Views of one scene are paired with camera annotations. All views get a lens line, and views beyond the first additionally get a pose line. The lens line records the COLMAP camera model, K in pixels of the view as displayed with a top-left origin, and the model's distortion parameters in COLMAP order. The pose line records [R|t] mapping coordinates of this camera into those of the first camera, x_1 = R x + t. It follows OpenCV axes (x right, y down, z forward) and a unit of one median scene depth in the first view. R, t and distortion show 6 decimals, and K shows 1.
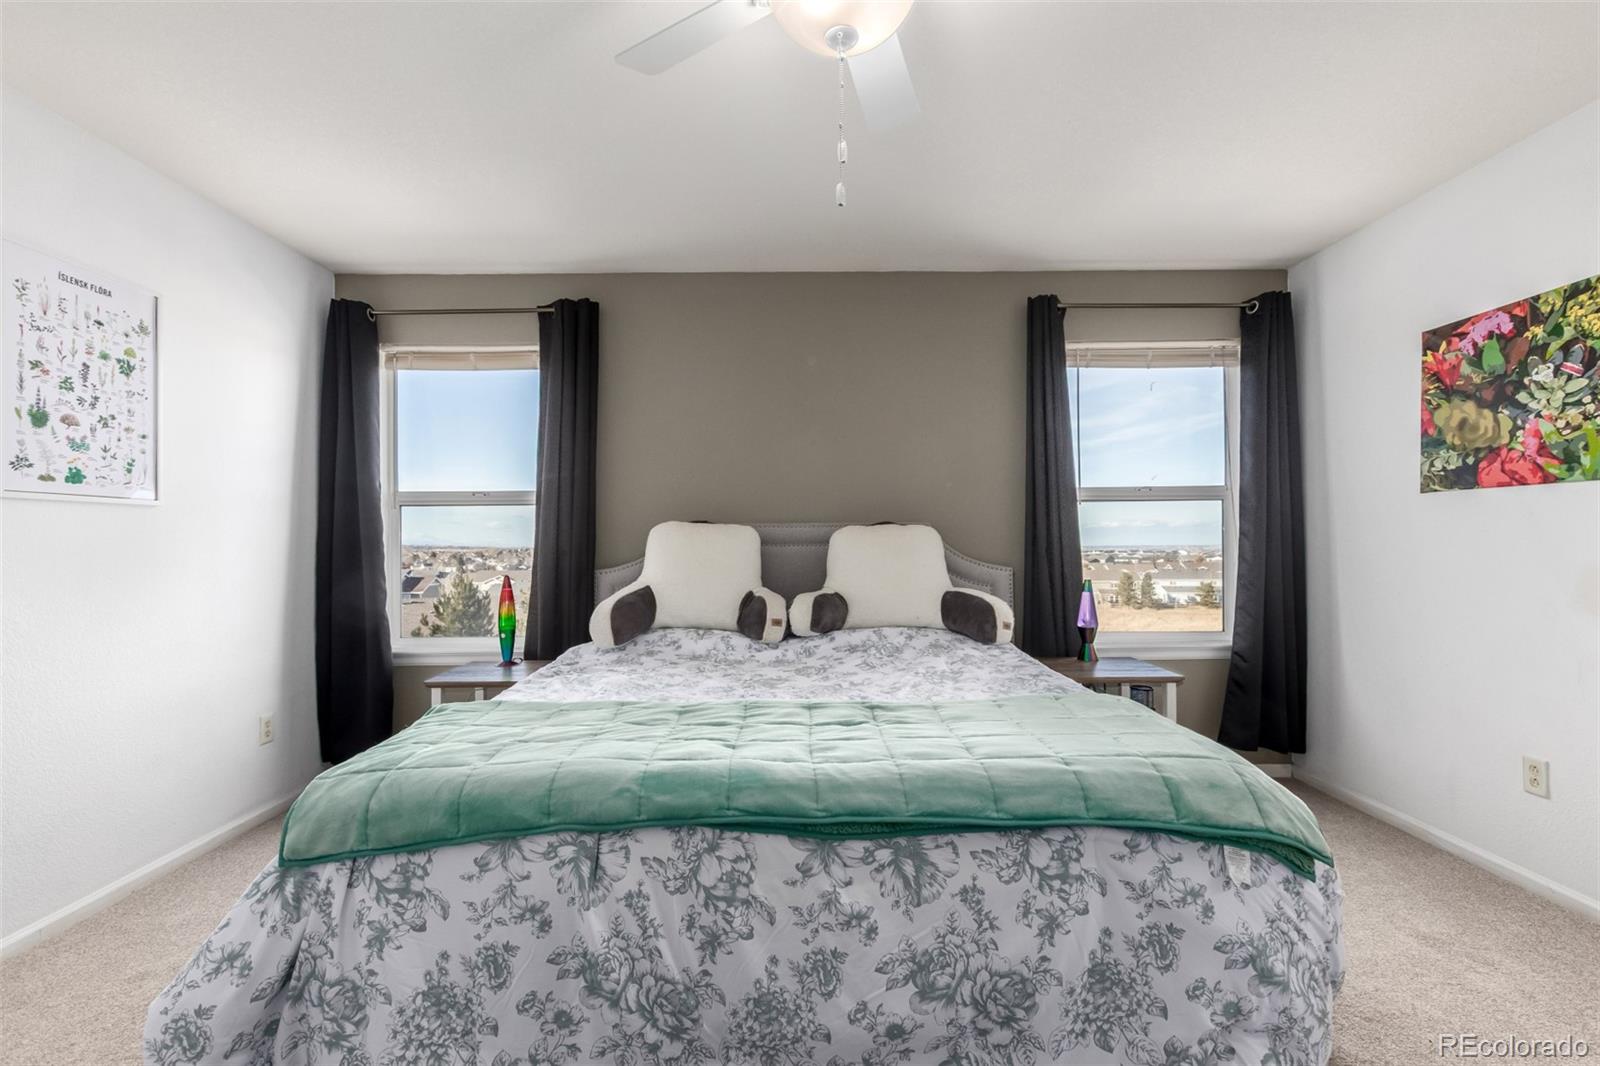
lens RADIAL K [[738.6, 0, 798.2], [0, 738.6, 530.5], [0, 0, 1]] dist [0.007937, -0.004083]
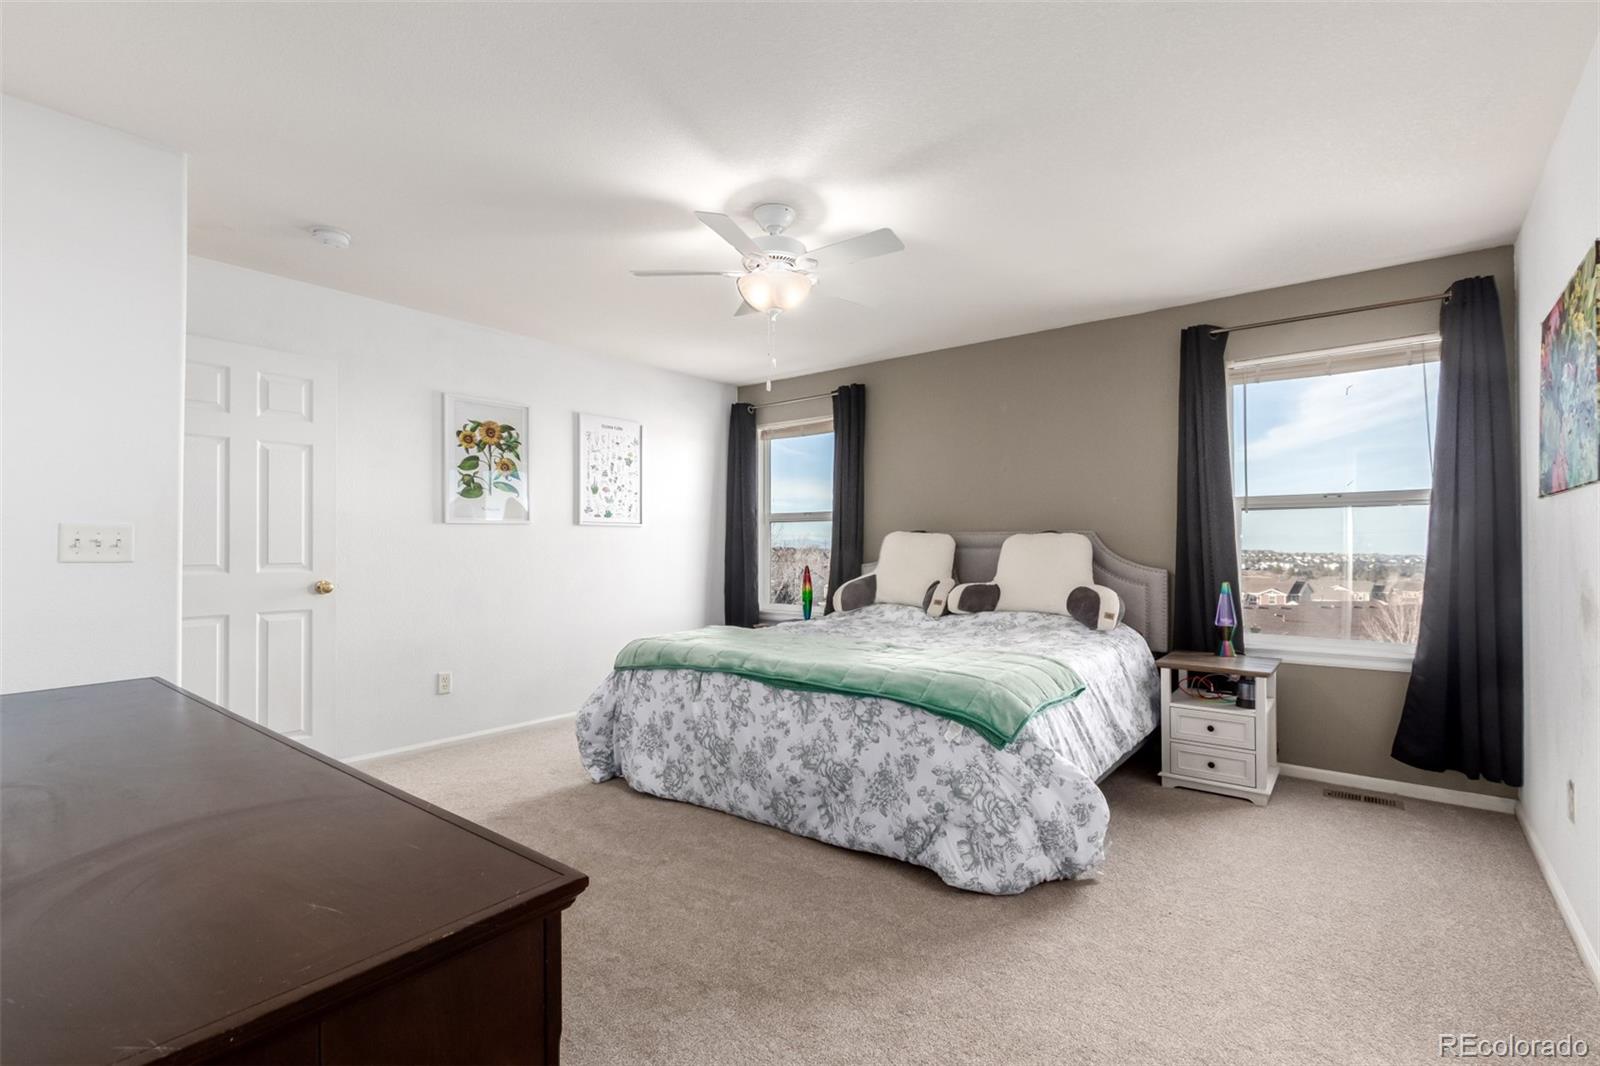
lens RADIAL K [[738.6, 0, 806.5], [0, 738.6, 534.2], [0, 0, 1]] dist [0.007937, -0.004083]
pose [[0.780151, -0.003052, -0.625583, 0.867388], [0.003833, 0.999993, -0.000099, -0.010312], [0.625579, -0.002321, 0.780157, -0.357308]]
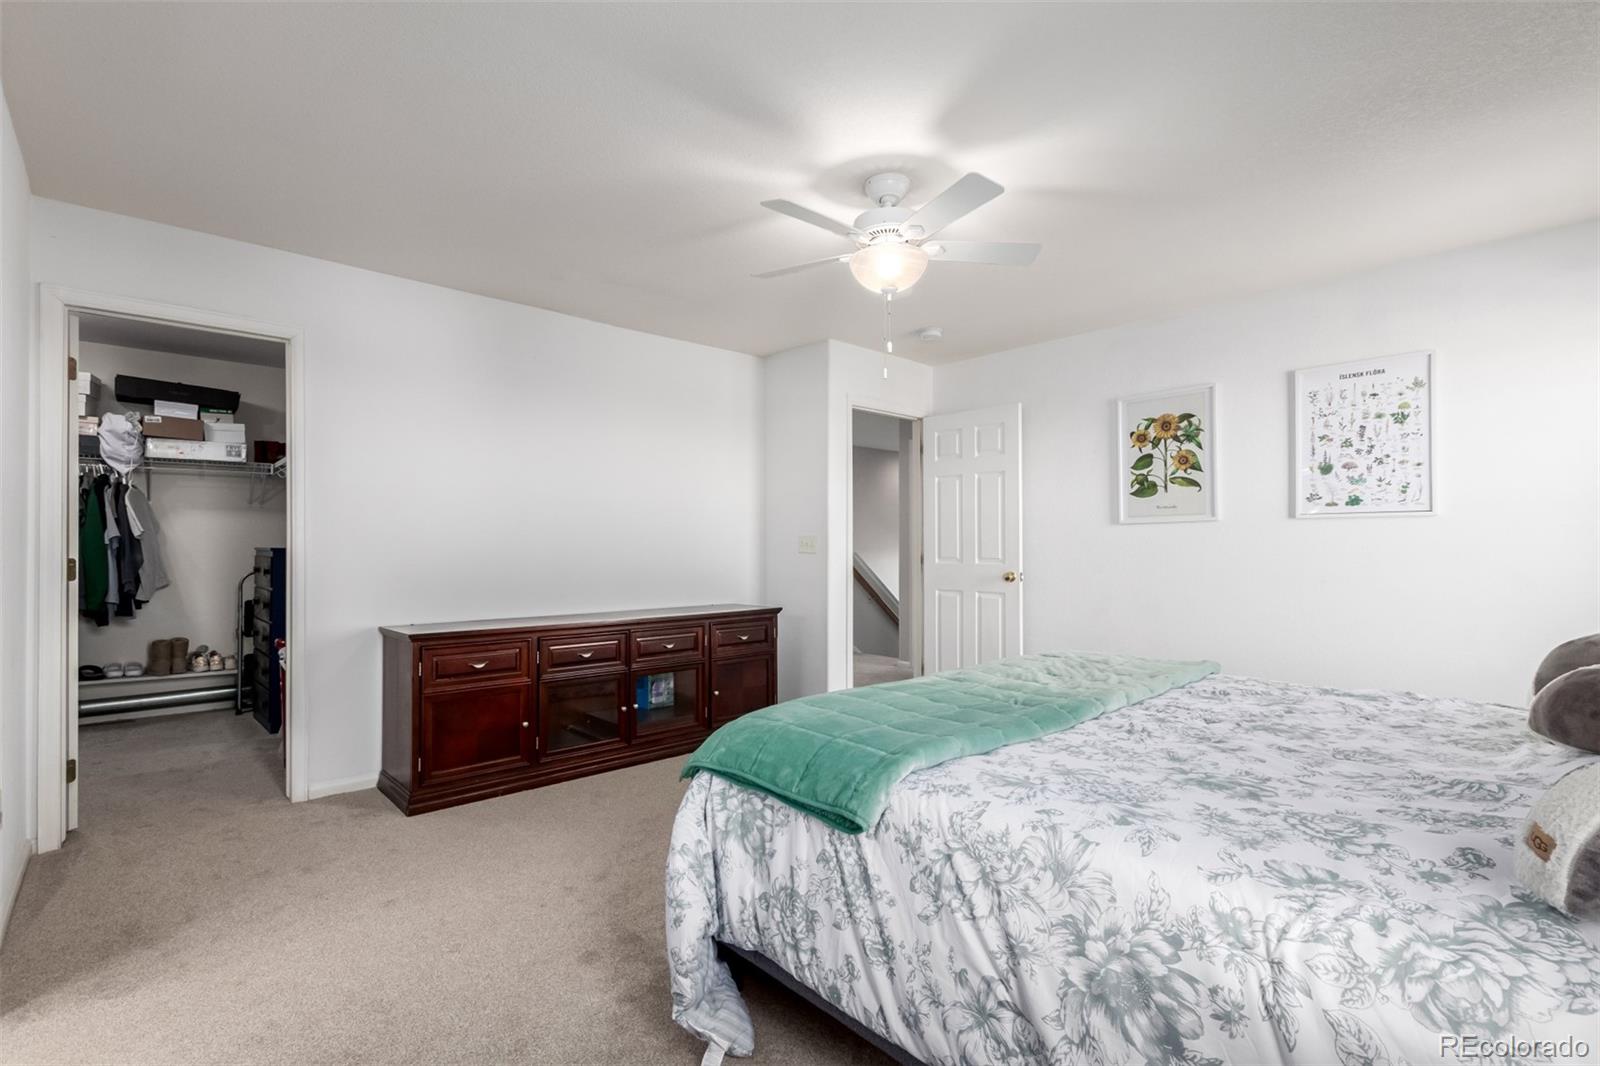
lens RADIAL K [[738.6, 0, 798.2], [0, 738.6, 535.7], [0, 0, 1]] dist [0.007937, -0.004083]
pose [[-0.750511, 0.001644, -0.660856, 0.905192], [0.015658, 0.999760, -0.015295, 0.004940], [0.660673, -0.021827, -0.750356, 1.365143]]
